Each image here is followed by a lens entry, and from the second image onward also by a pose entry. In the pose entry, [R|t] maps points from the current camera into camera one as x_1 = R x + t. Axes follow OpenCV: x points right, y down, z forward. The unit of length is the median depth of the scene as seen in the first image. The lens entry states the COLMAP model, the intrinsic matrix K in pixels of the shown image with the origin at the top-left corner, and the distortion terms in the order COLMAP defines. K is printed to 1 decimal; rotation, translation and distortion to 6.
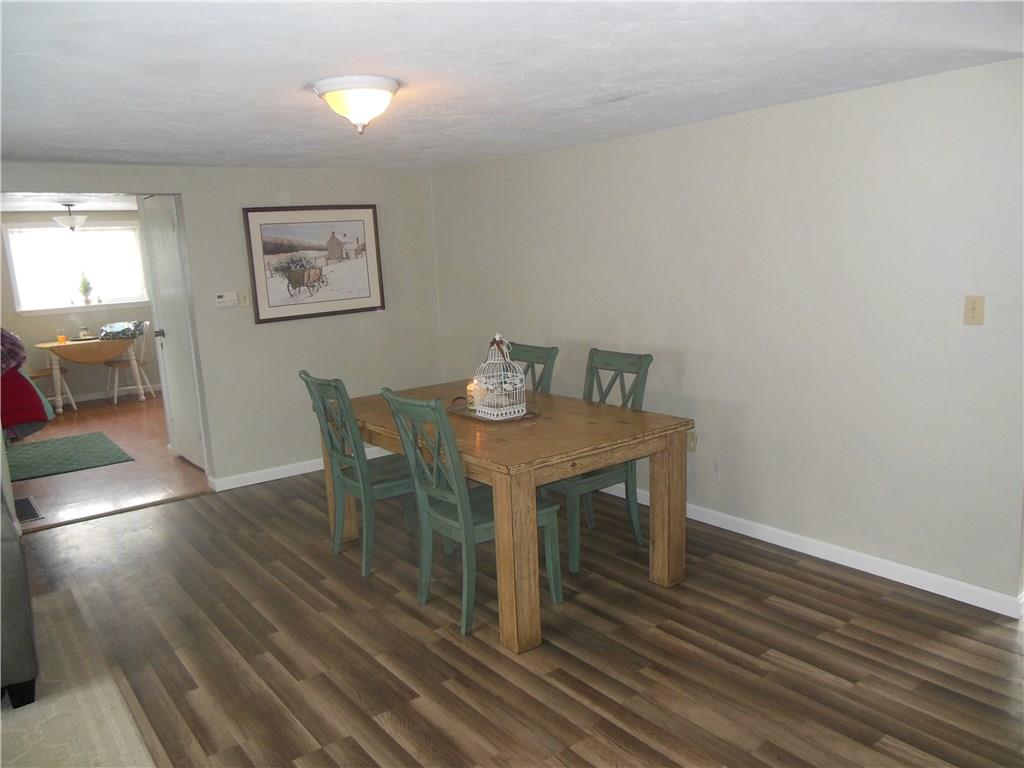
lens RADIAL K [[778.8, 0, 512.0], [0, 778.8, 384.0], [0, 0, 1]] dist [-0.007674, -0.001144]
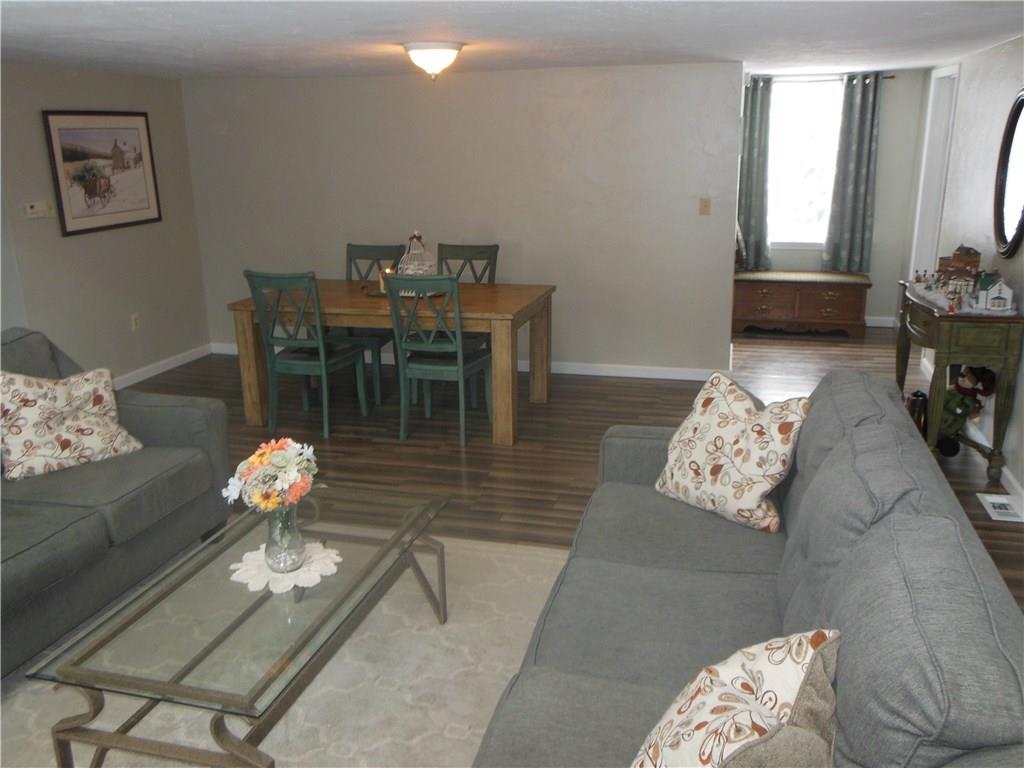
lens RADIAL K [[892.2, 0, 512.0], [0, 892.2, 384.0], [0, 0, 1]] dist [-0.049920, 0.129434]
pose [[0.800679, -0.124269, 0.586064, -0.546897], [0.081014, 0.991724, 0.099603, 0.036889], [-0.593591, -0.032271, 0.804120, -0.196701]]
